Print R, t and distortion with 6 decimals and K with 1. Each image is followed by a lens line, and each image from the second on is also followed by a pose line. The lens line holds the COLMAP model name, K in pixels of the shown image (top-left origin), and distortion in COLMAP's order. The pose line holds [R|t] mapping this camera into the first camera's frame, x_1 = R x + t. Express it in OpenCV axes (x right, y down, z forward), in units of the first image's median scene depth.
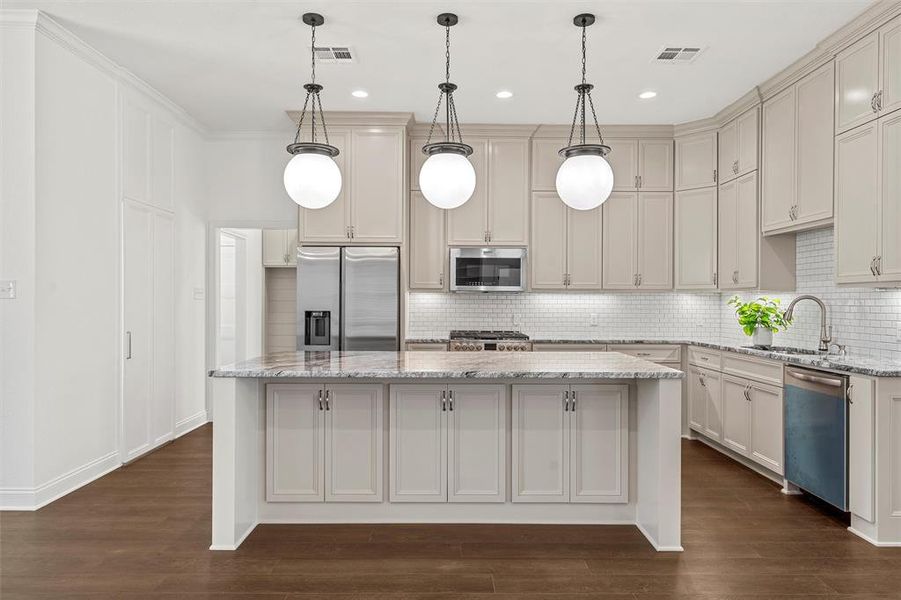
lens RADIAL K [[575.6, 0, 450.5], [0, 575.6, 300.0], [0, 0, 1]] dist [-0.003061, -0.001321]
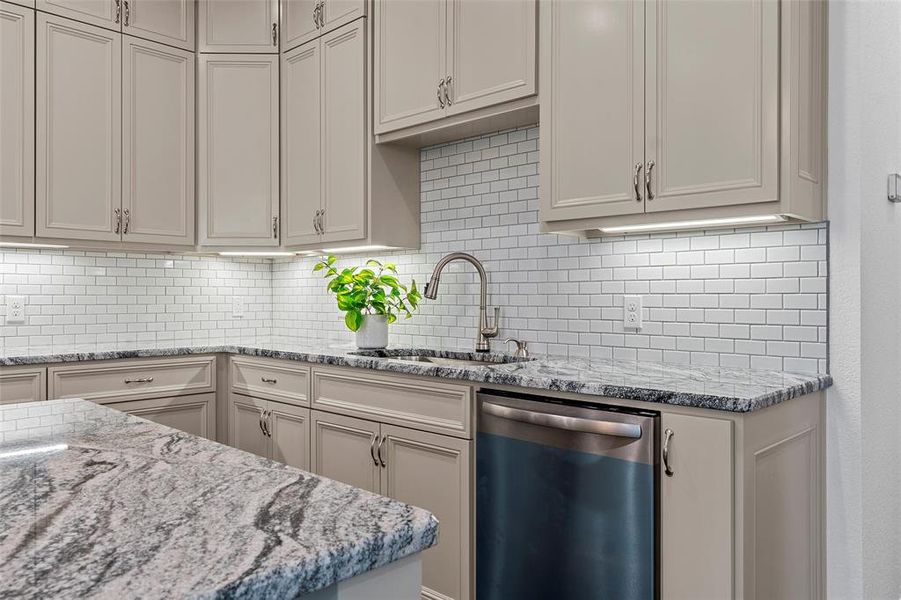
lens RADIAL K [[667.1, 0, 450.5], [0, 667.1, 300.0], [0, 0, 1]] dist [-0.002674, -0.002081]
pose [[0.697836, -0.008351, 0.716209, 0.147713], [0.000403, 0.999936, 0.011267, 0.027221], [-0.716257, -0.007574, 0.697795, 0.515592]]
